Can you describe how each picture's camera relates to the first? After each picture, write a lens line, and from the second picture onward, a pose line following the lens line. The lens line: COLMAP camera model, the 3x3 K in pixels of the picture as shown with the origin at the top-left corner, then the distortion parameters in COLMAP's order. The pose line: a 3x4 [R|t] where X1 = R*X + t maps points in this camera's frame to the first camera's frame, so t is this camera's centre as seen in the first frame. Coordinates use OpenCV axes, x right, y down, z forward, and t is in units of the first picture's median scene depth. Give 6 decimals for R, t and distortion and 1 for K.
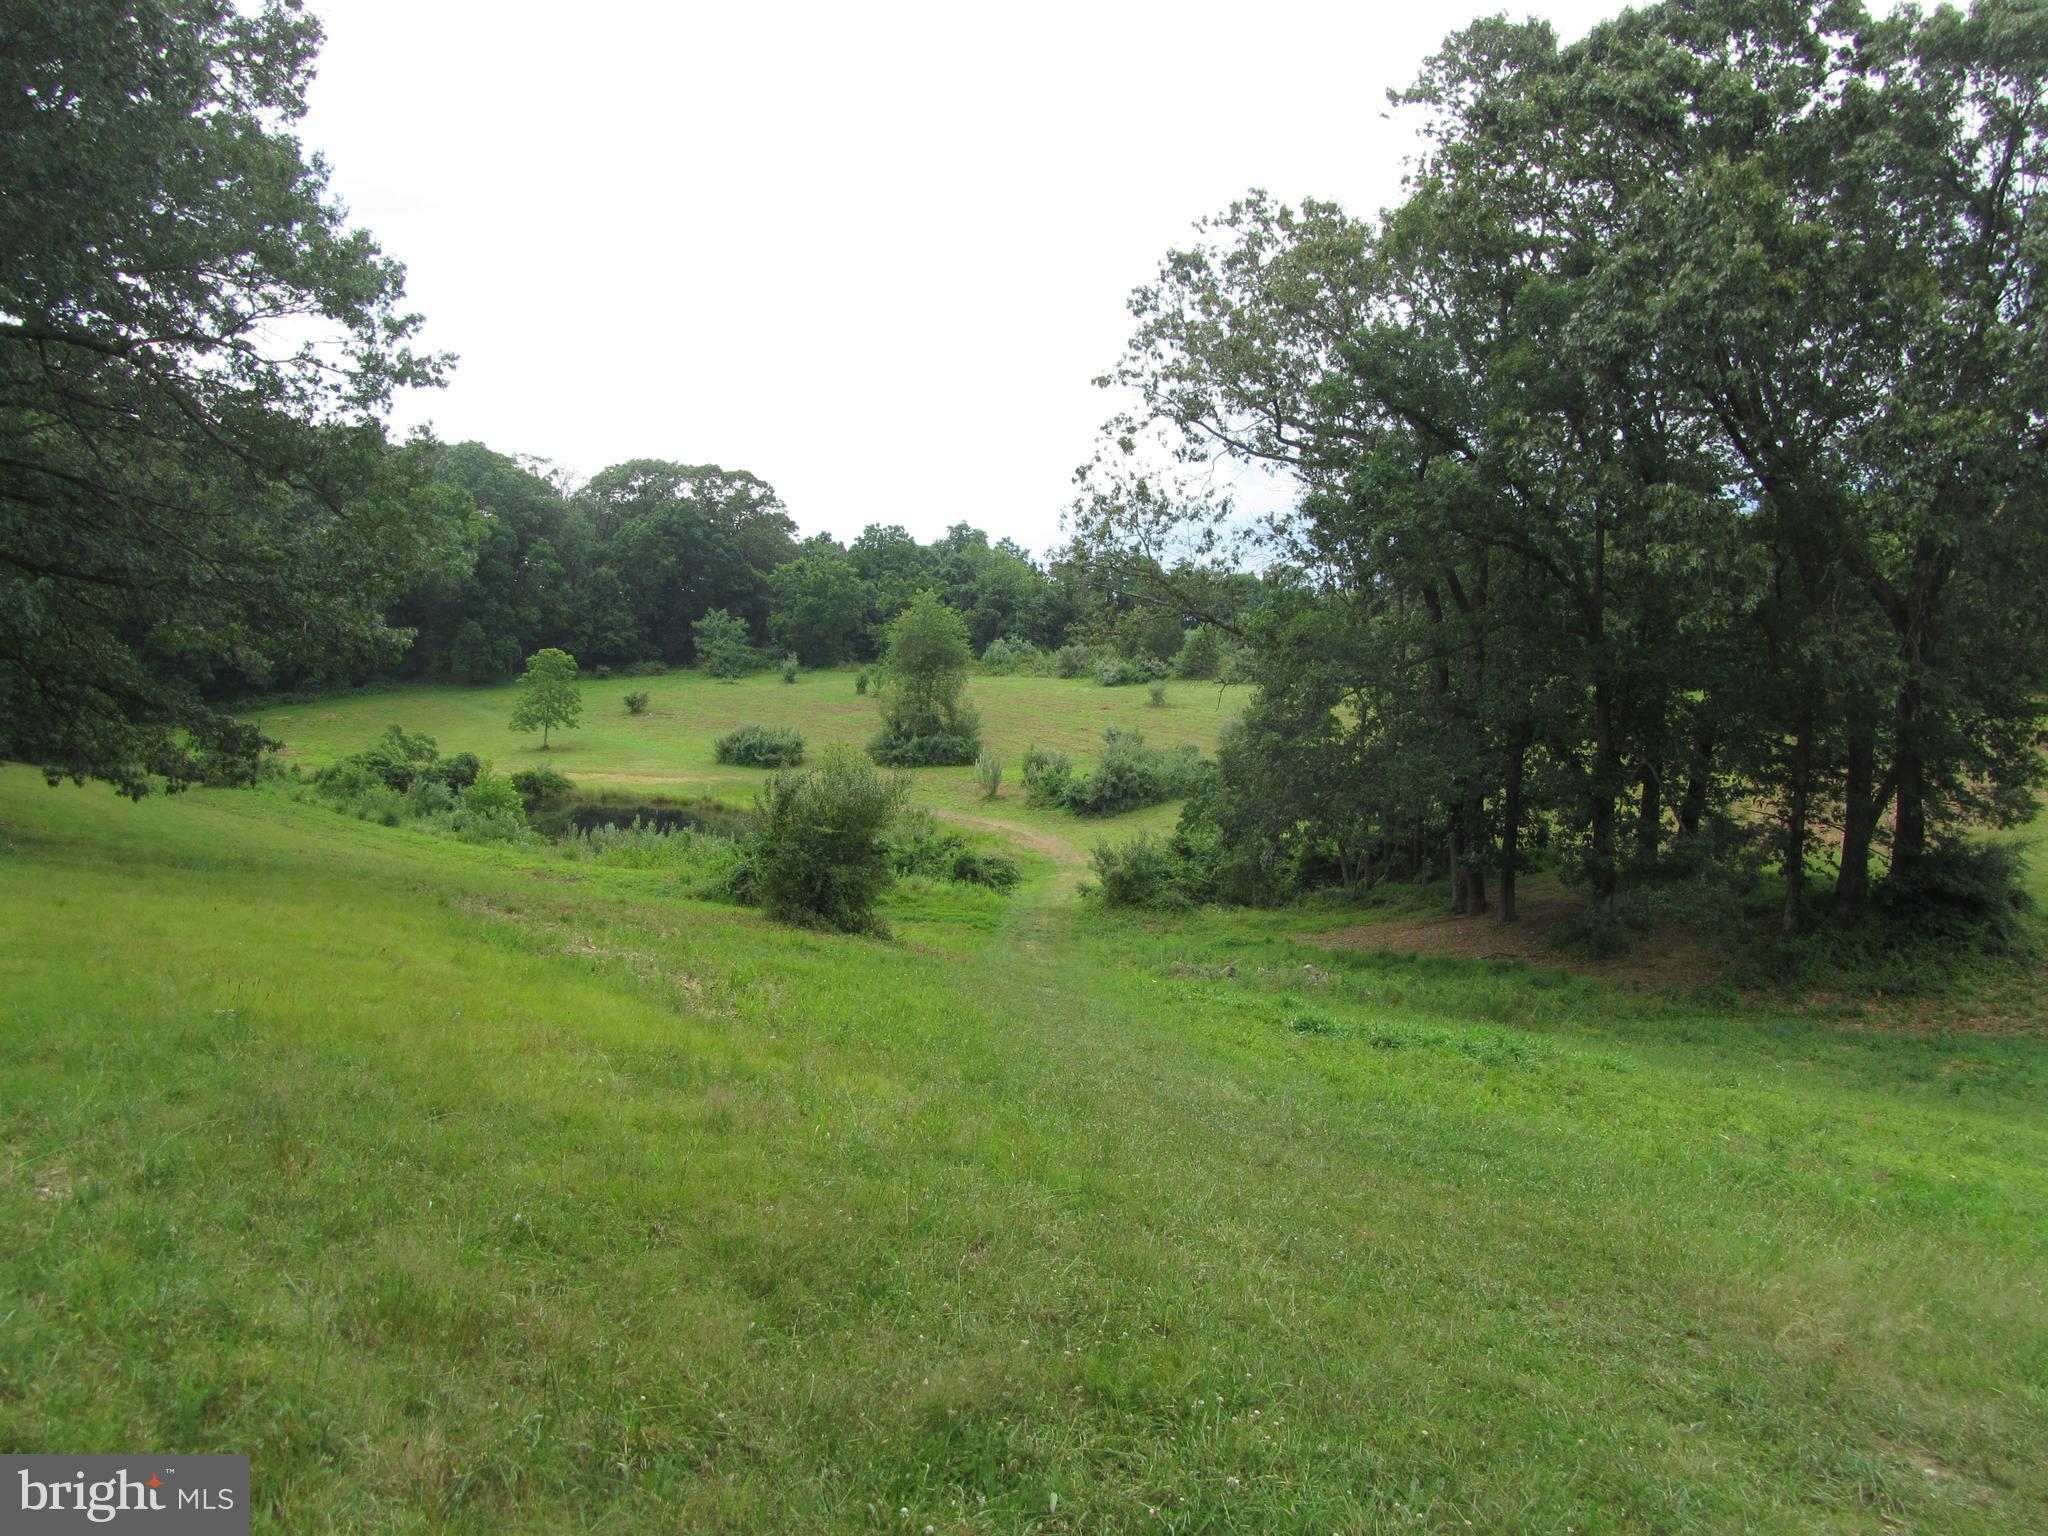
lens RADIAL K [[1684.8, 0, 1025.3], [0, 1684.8, 762.8], [0, 0, 1]] dist [-0.044001, 0.007021]
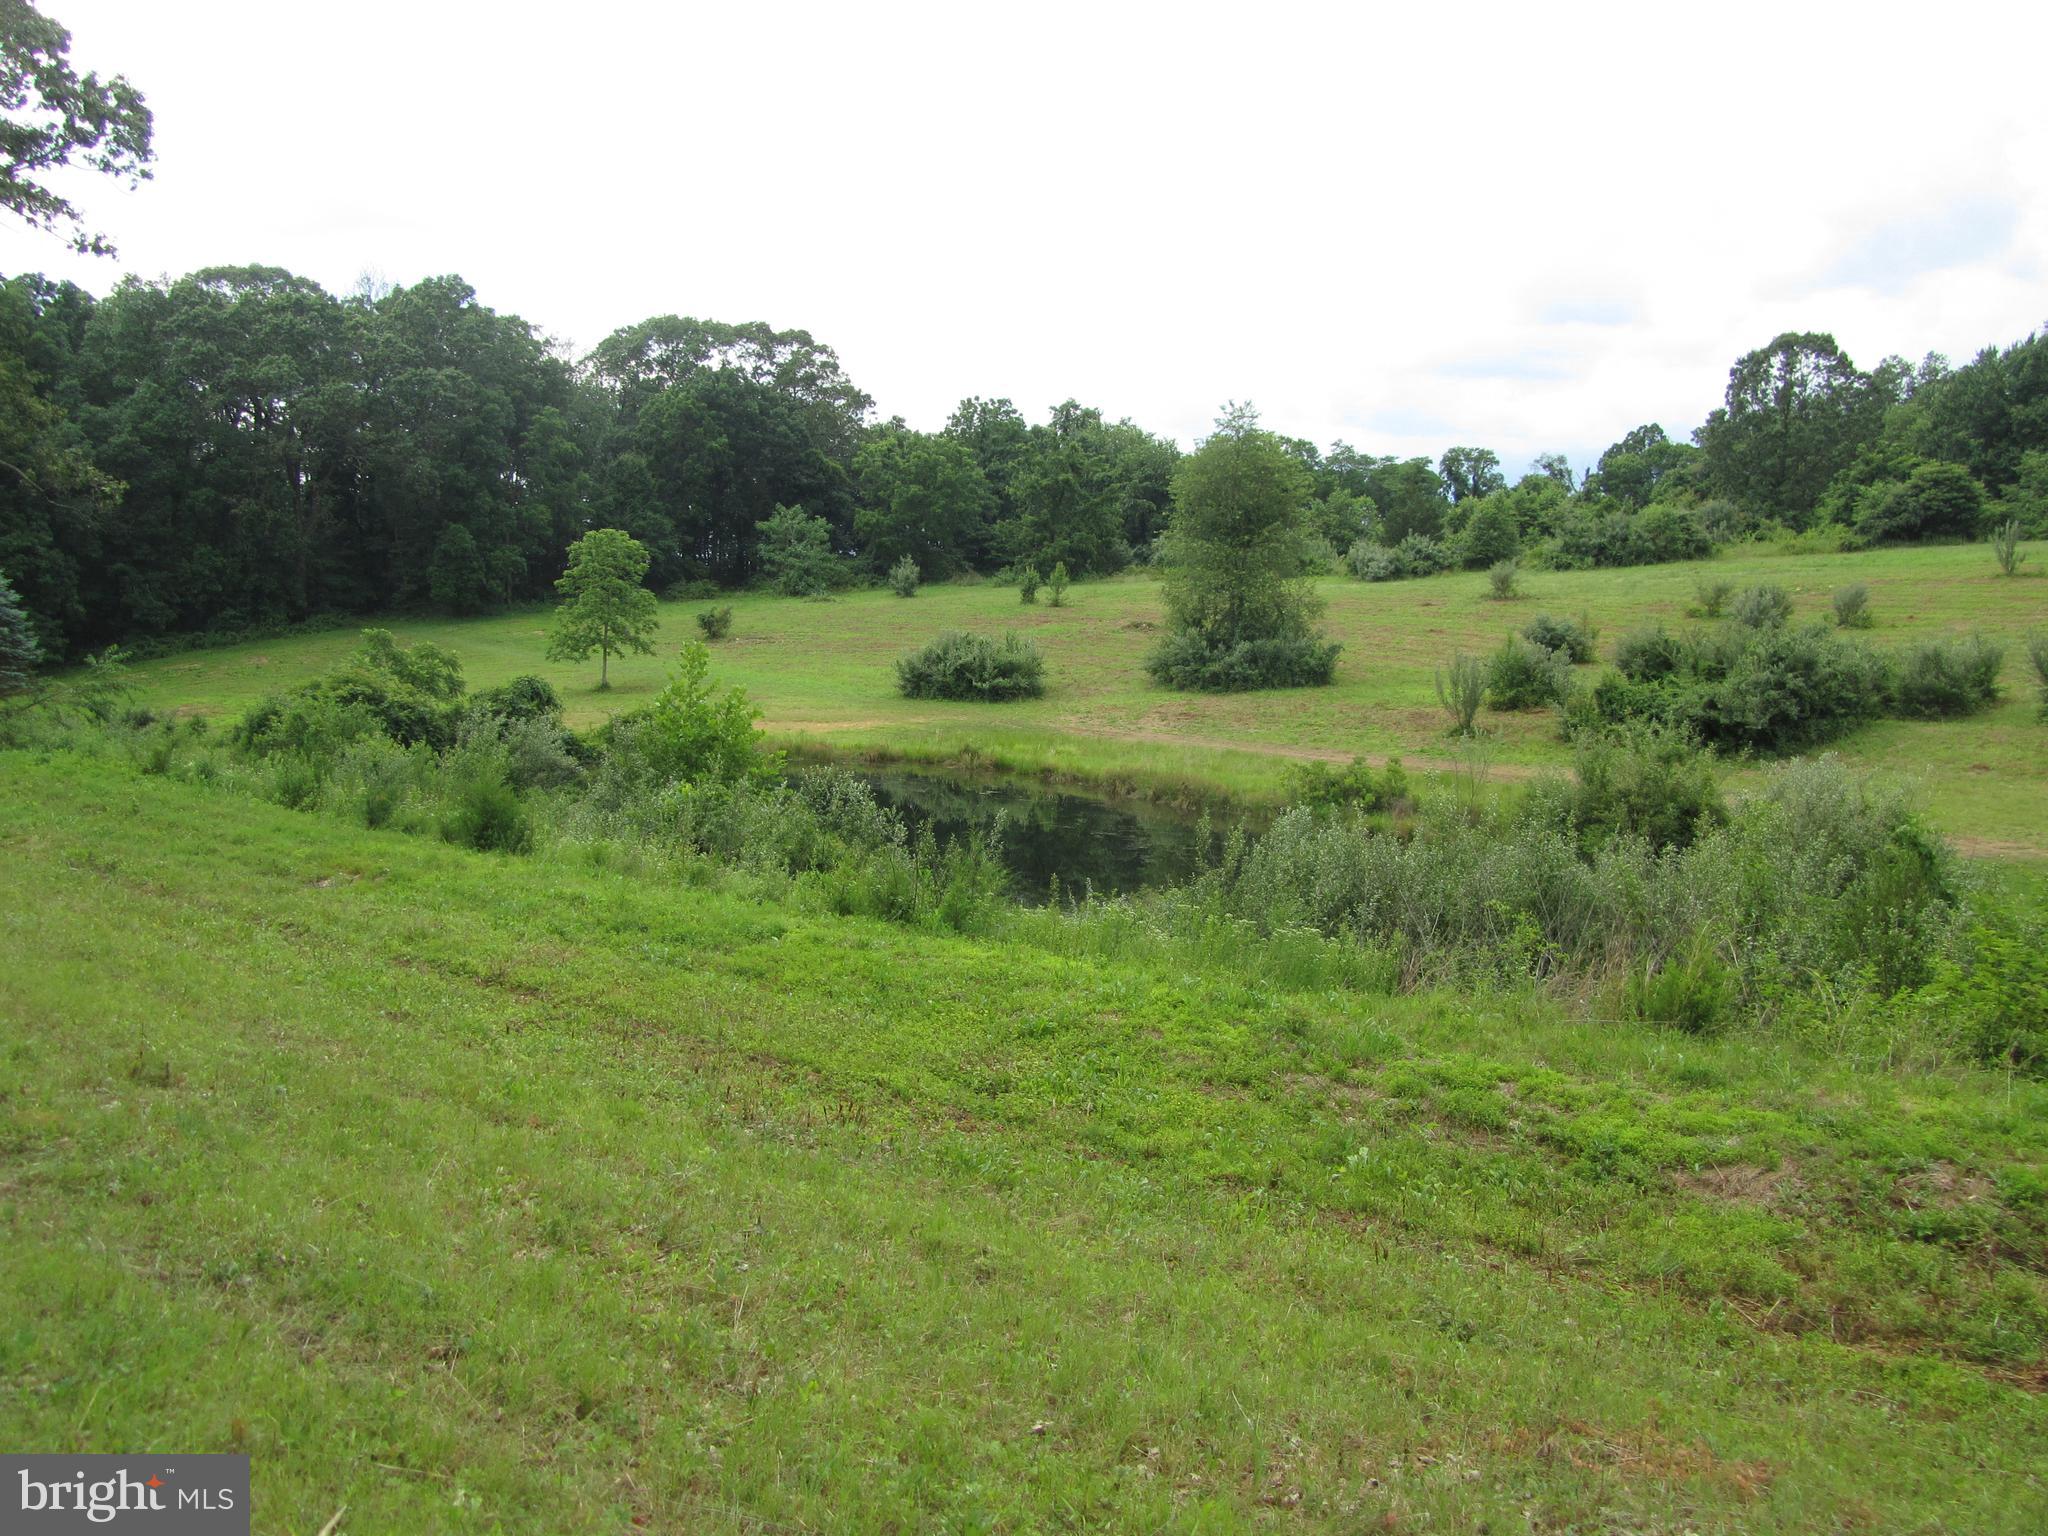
lens RADIAL K [[1684.8, 0, 1029.7], [0, 1684.8, 771.1], [0, 0, 1]] dist [-0.044001, 0.007021]
pose [[0.998743, -0.036008, 0.034856, -0.112298], [0.035029, 0.998985, 0.028307, 0.007873], [-0.035840, -0.027050, 0.998991, 0.271642]]
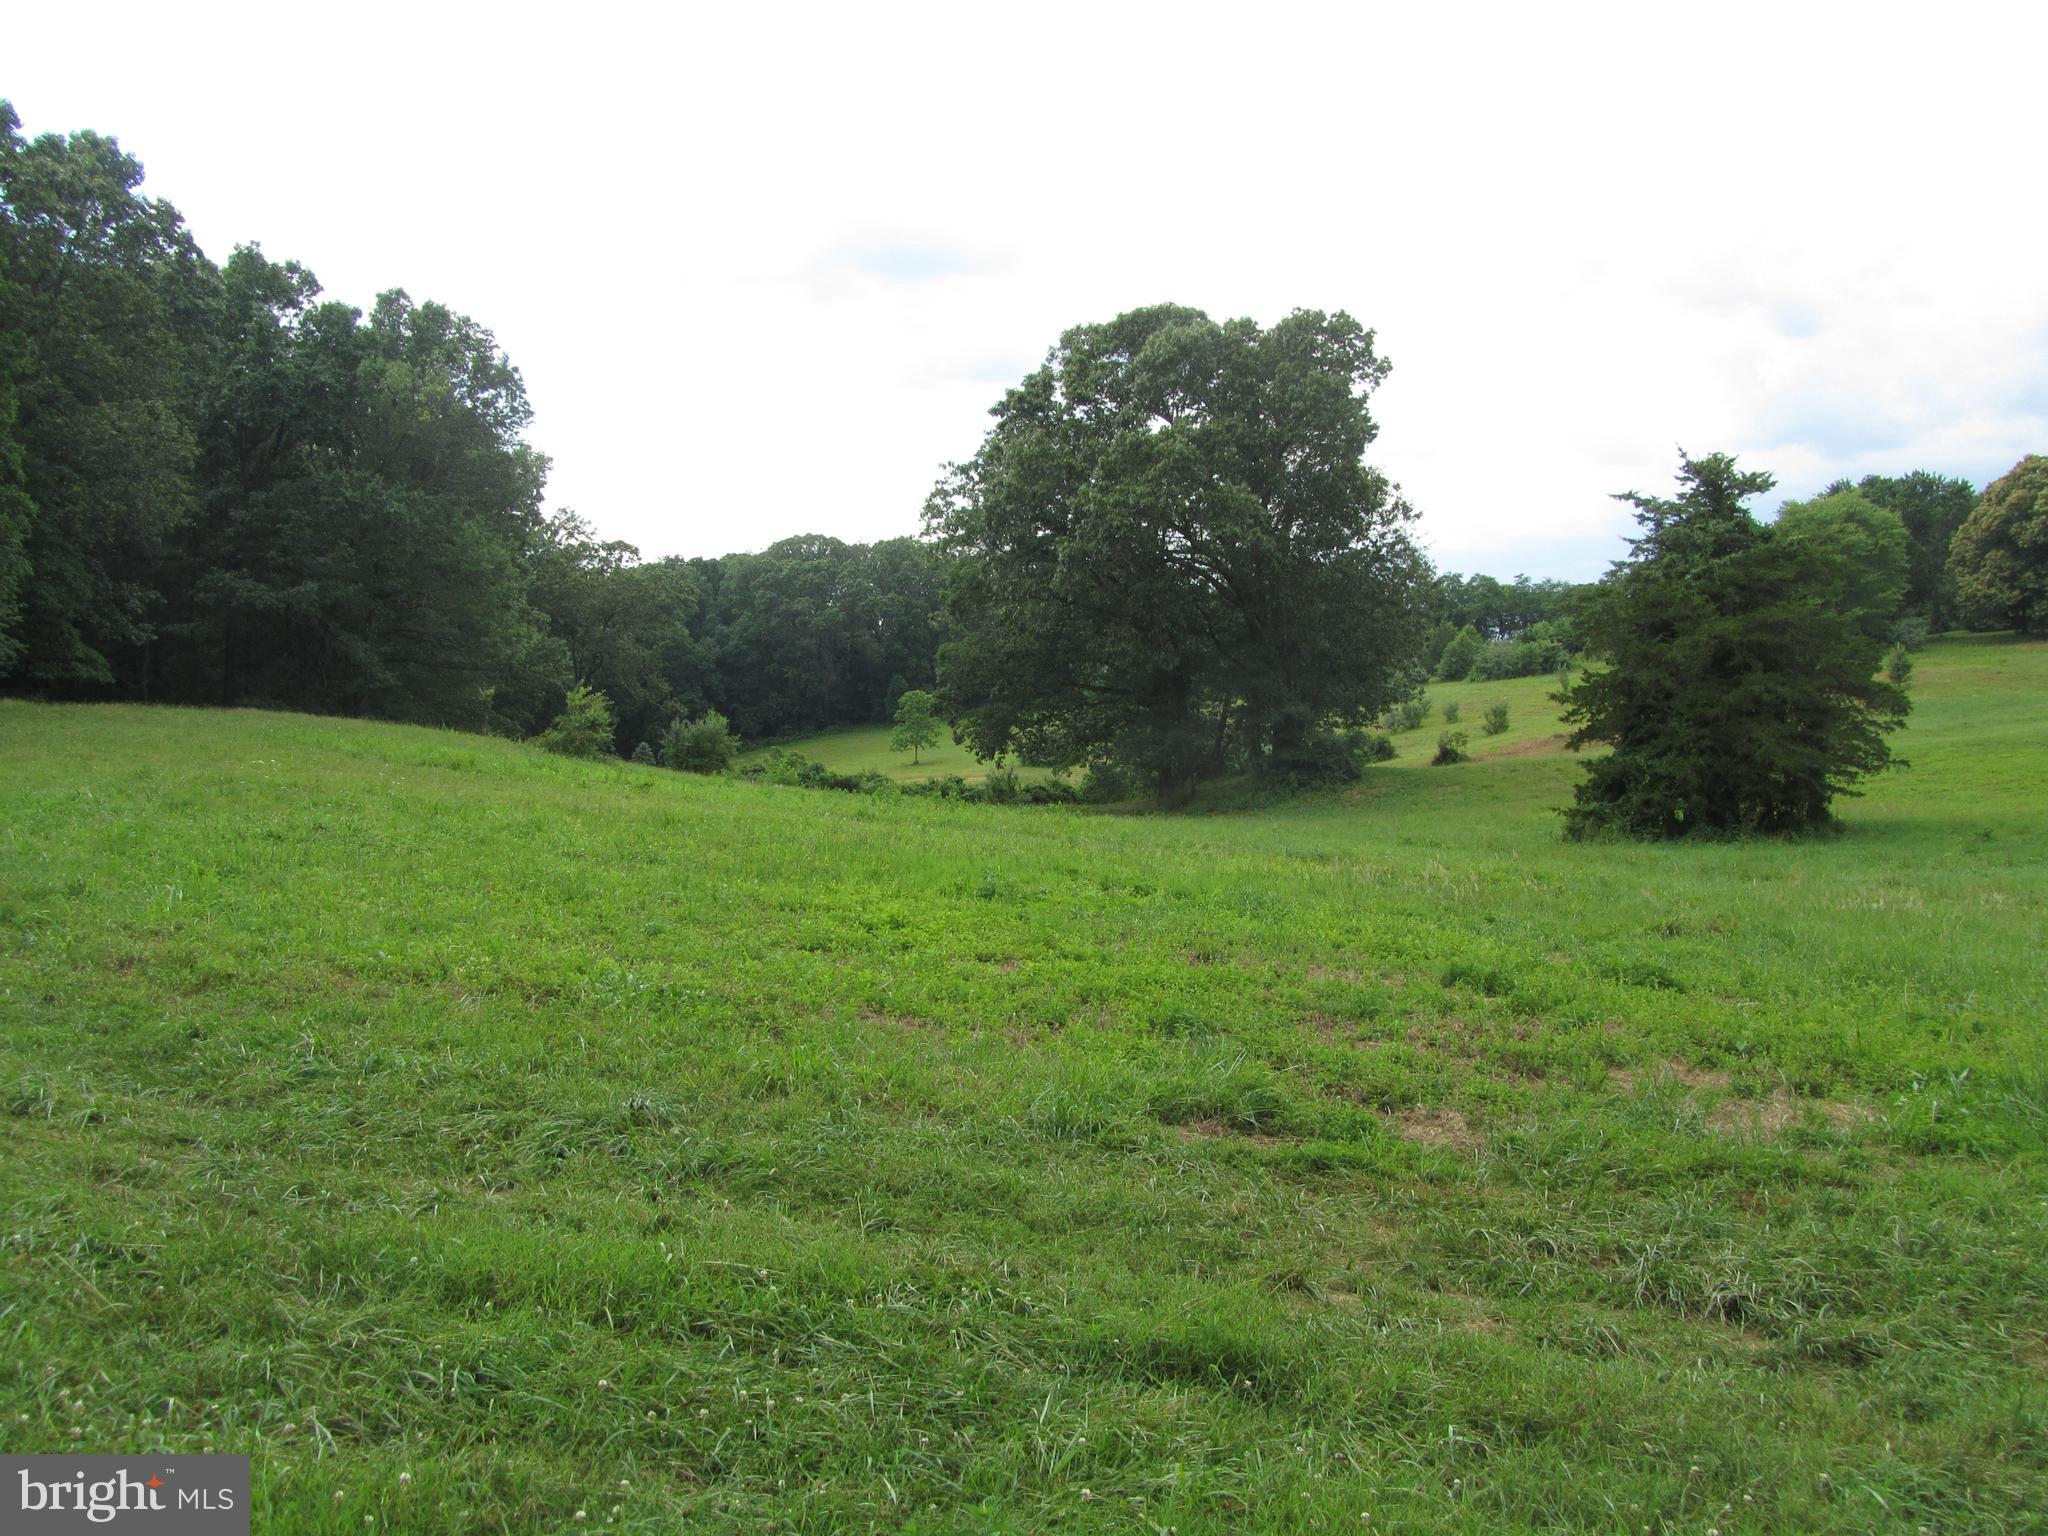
lens RADIAL K [[1684.8, 0, 1019.5], [0, 1684.8, 768.9], [0, 0, 1]] dist [-0.044001, 0.007021]
pose [[0.938587, -0.050915, -0.341266, 0.200445], [0.044873, 0.998665, -0.025580, 0.026468], [0.342112, 0.008695, 0.939619, -0.203716]]
